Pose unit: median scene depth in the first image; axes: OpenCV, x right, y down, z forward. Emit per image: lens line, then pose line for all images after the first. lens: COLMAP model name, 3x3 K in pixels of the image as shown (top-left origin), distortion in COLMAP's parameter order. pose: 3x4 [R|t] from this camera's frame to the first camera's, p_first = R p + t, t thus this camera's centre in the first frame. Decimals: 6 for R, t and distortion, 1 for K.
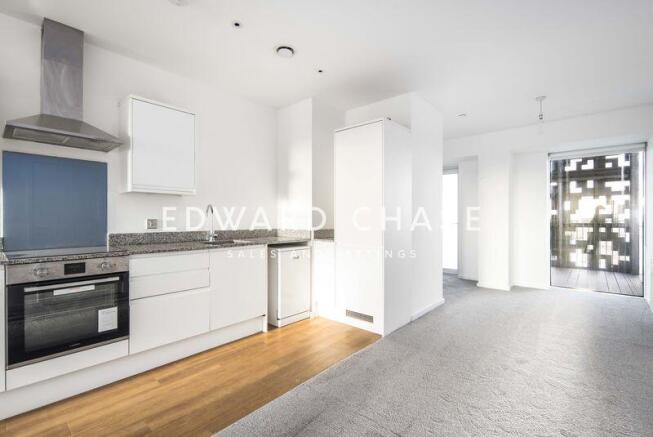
lens RADIAL K [[292.9, 0, 327.4], [0, 292.9, 221.2], [0, 0, 1]] dist [0.011626, -0.000400]
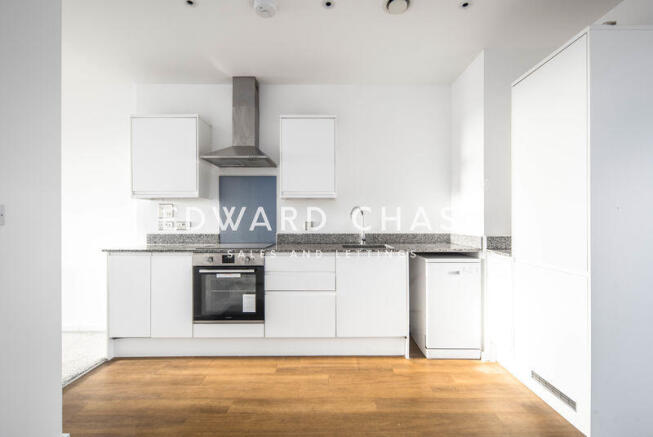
lens RADIAL K [[292.9, 0, 327.4], [0, 292.9, 221.2], [0, 0, 1]] dist [0.011626, -0.000400]
pose [[0.669820, -0.000801, -0.742523, 0.316212], [-0.002850, 0.999989, -0.003649, -0.004133], [0.742518, 0.004560, 0.669811, 0.351301]]
